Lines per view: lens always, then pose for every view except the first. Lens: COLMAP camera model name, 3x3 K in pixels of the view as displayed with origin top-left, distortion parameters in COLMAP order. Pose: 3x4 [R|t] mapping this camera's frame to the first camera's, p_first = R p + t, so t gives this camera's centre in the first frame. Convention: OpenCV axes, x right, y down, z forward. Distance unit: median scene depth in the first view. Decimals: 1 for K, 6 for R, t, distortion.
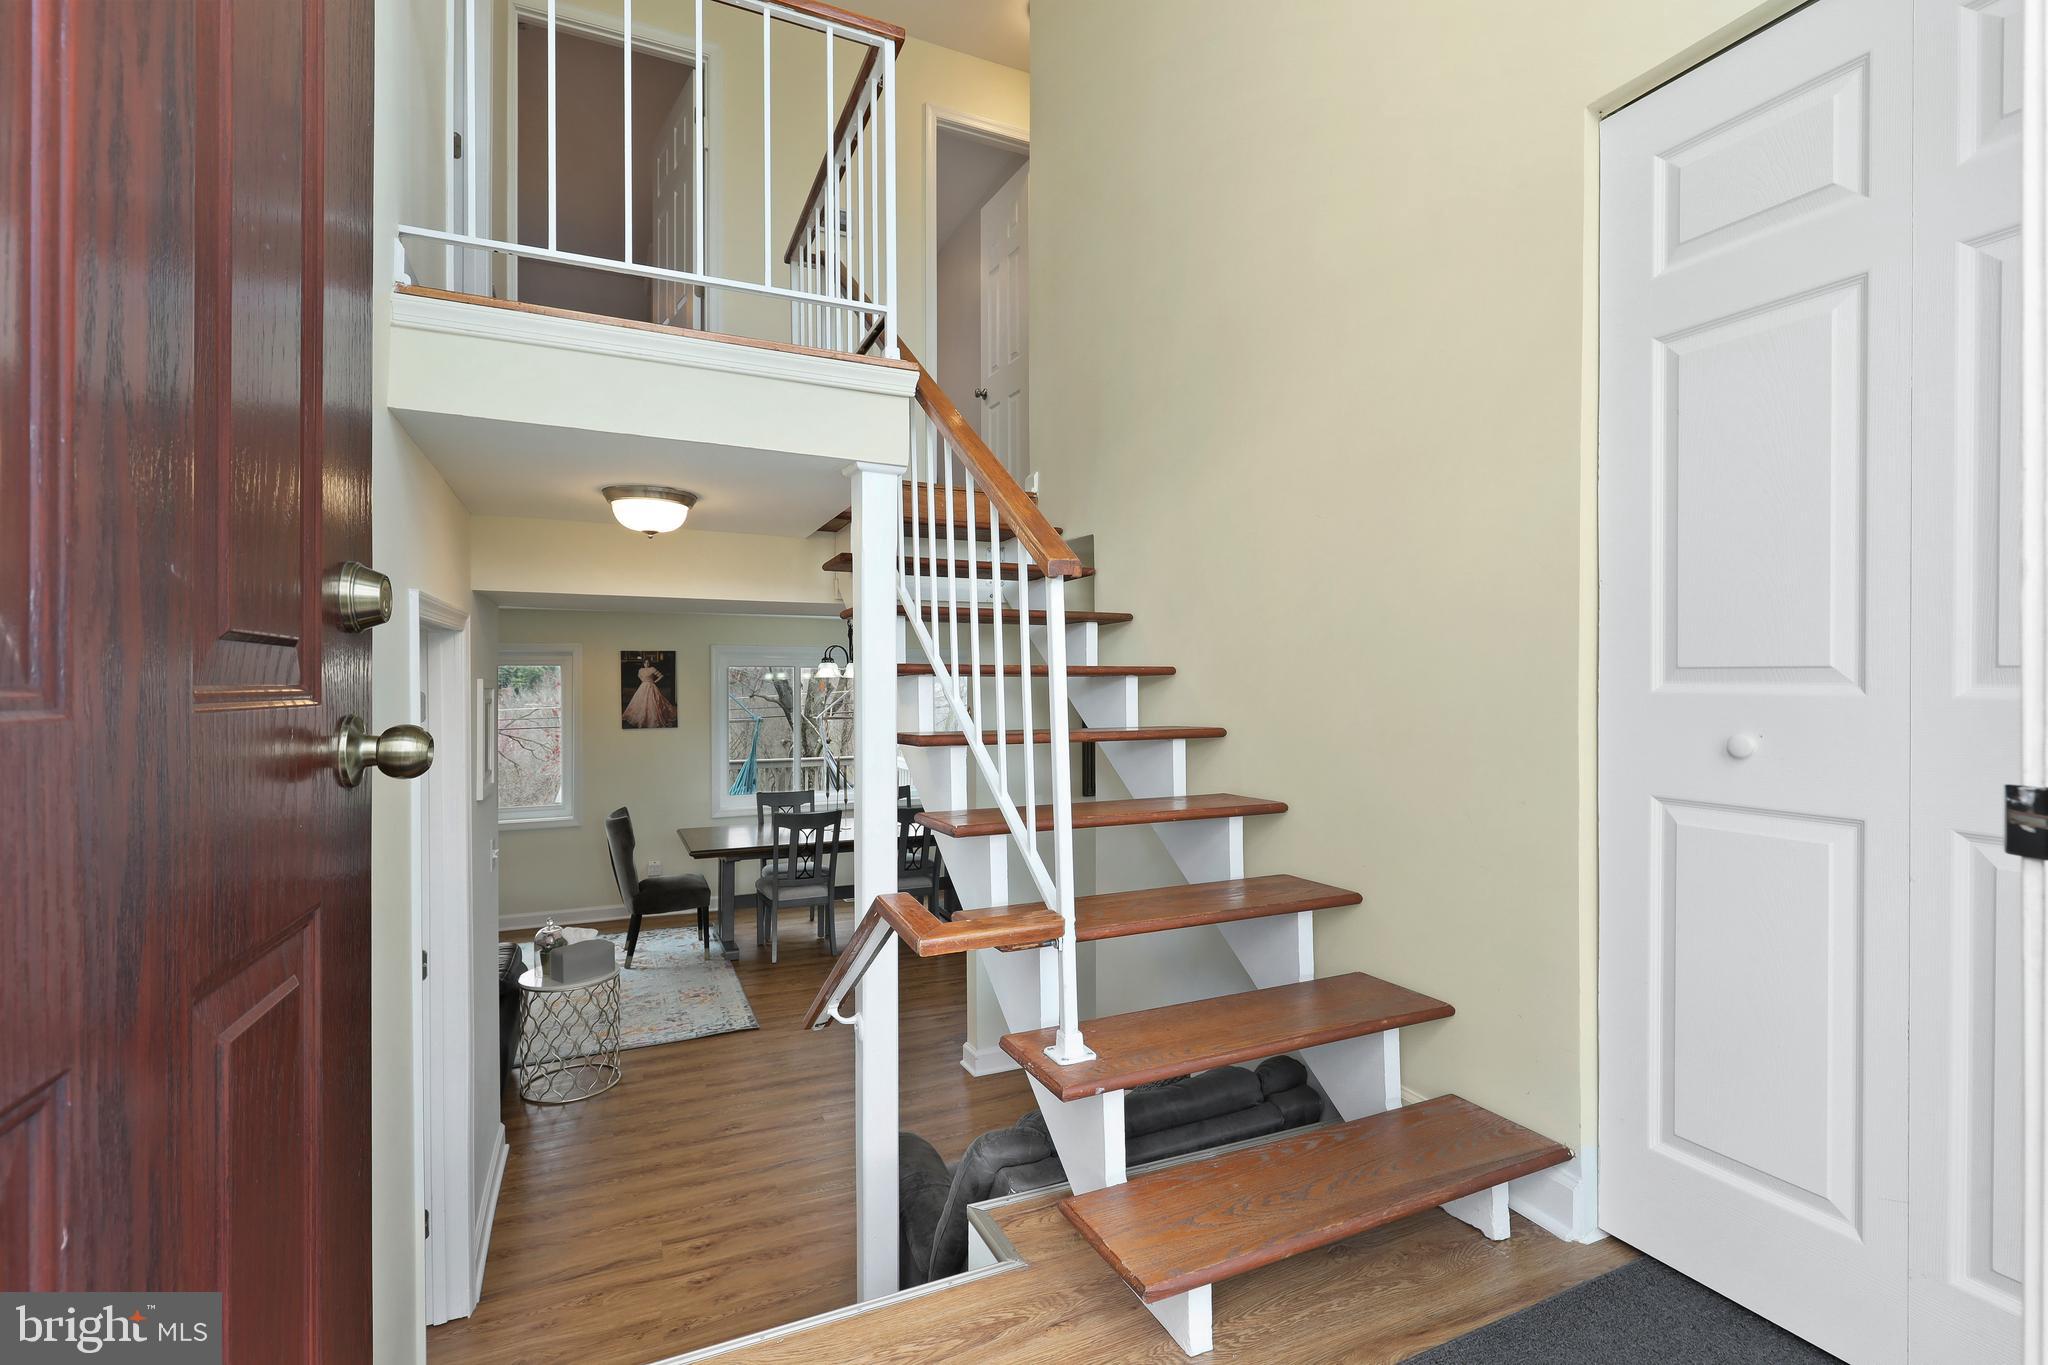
lens RADIAL K [[930.1, 0, 1015.9], [0, 930.1, 655.6], [0, 0, 1]] dist [-0.001405, 0.000087]
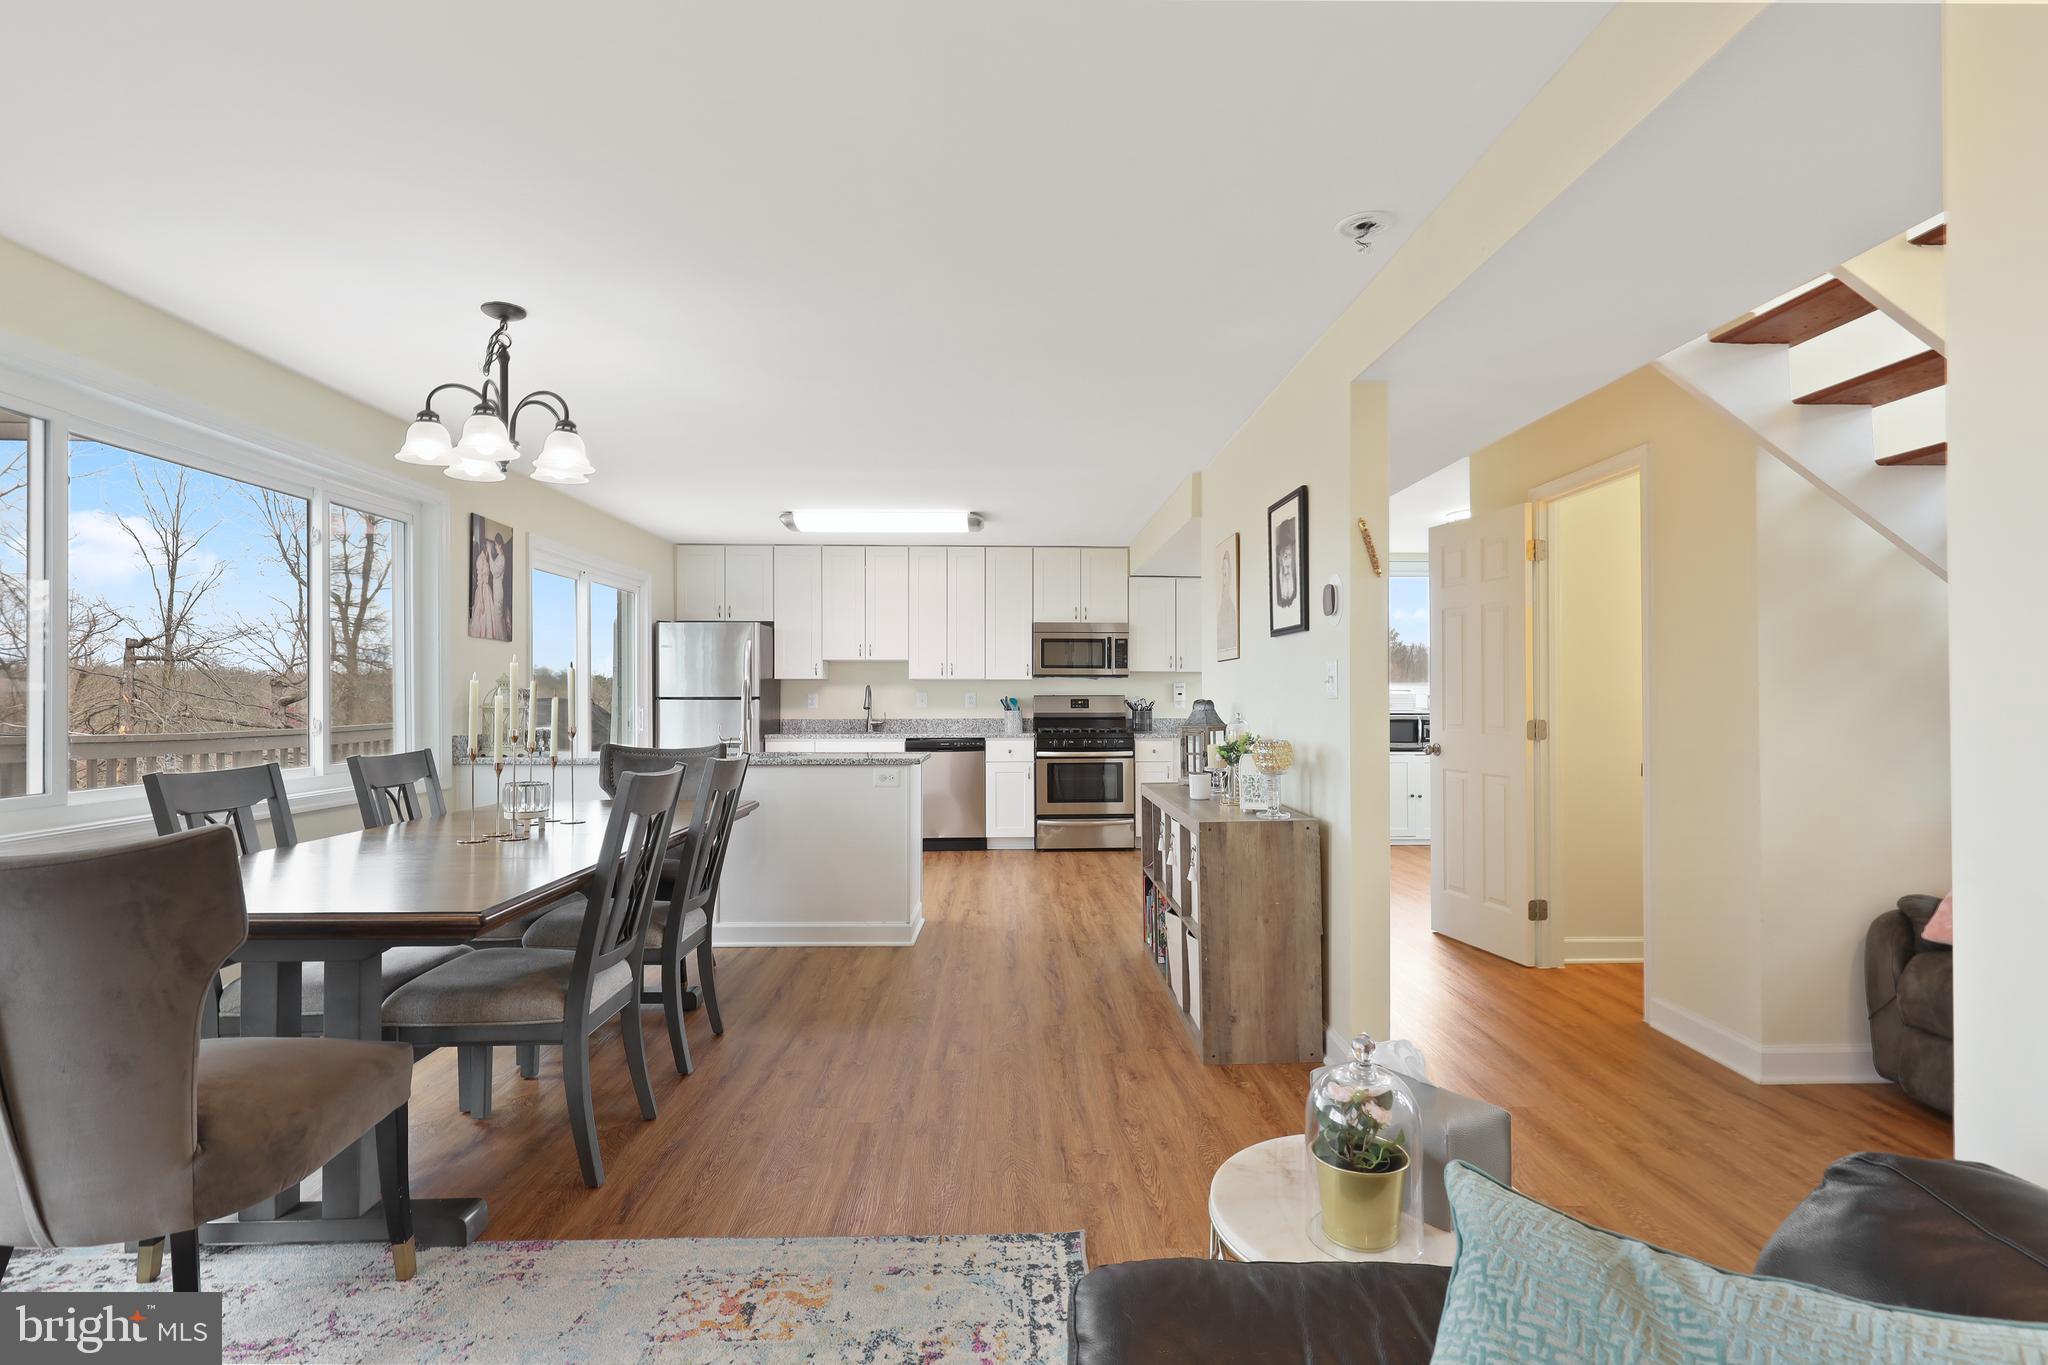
lens RADIAL K [[991.7, 0, 1024.0], [0, 991.7, 682.5], [0, 0, 1]] dist [-0.003017, -0.000443]
pose [[0.374318, 0.006315, 0.927279, -0.467253], [-0.023412, 0.999722, 0.002642, 0.103251], [-0.927005, -0.022699, 0.374362, 0.576734]]
